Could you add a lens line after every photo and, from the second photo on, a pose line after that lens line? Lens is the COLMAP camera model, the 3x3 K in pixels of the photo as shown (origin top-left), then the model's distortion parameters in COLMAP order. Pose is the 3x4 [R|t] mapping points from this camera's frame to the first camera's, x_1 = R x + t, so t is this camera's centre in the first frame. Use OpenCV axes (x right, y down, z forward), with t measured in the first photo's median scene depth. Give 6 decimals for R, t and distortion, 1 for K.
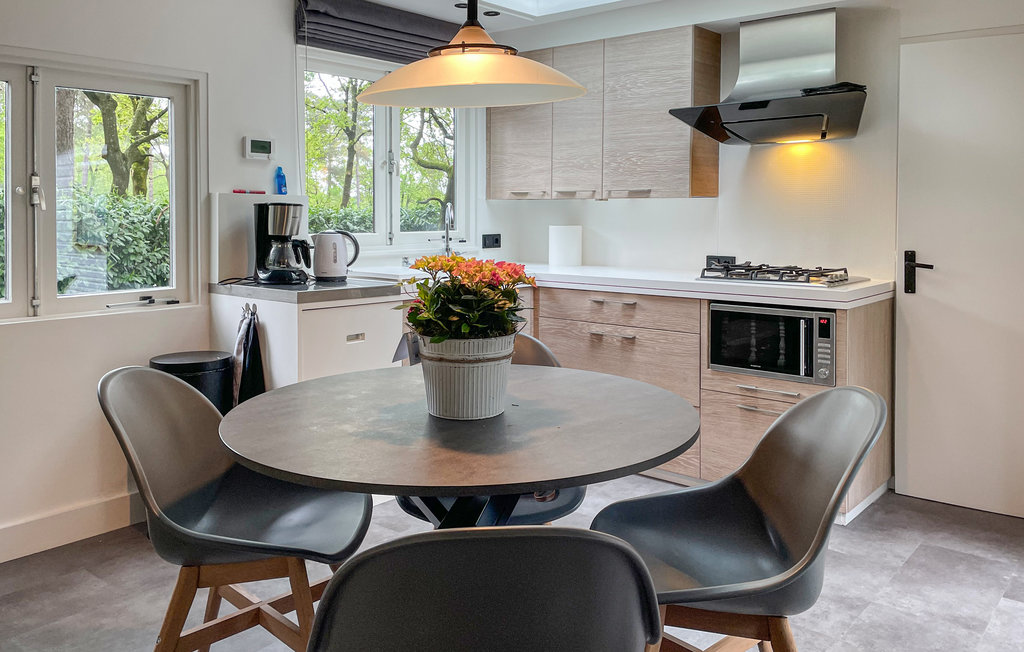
lens RADIAL K [[826.6, 0, 511.6], [0, 826.6, 252.1], [0, 0, 1]] dist [0.115815, -0.001887]
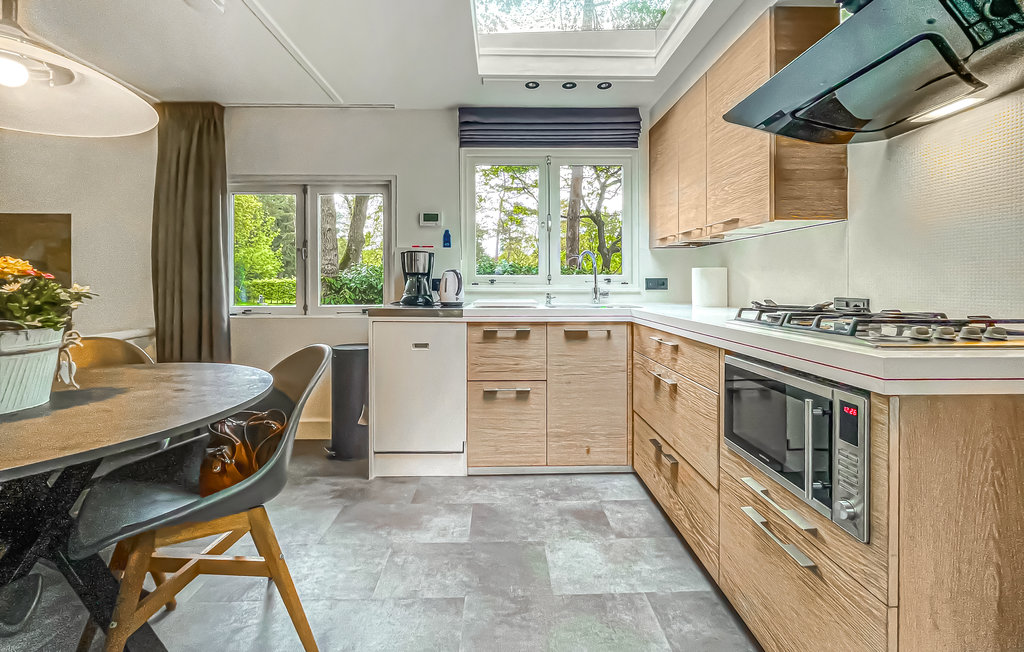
lens RADIAL K [[422.9, 0, 511.5], [0, 422.9, 287.0], [0, 0, 1]] dist [-0.000472, -0.000226]
pose [[0.657530, 0.004314, -0.753416, 0.358019], [-0.035873, 0.999029, -0.025587, 0.016641], [0.752574, 0.043851, 0.657046, 0.553325]]
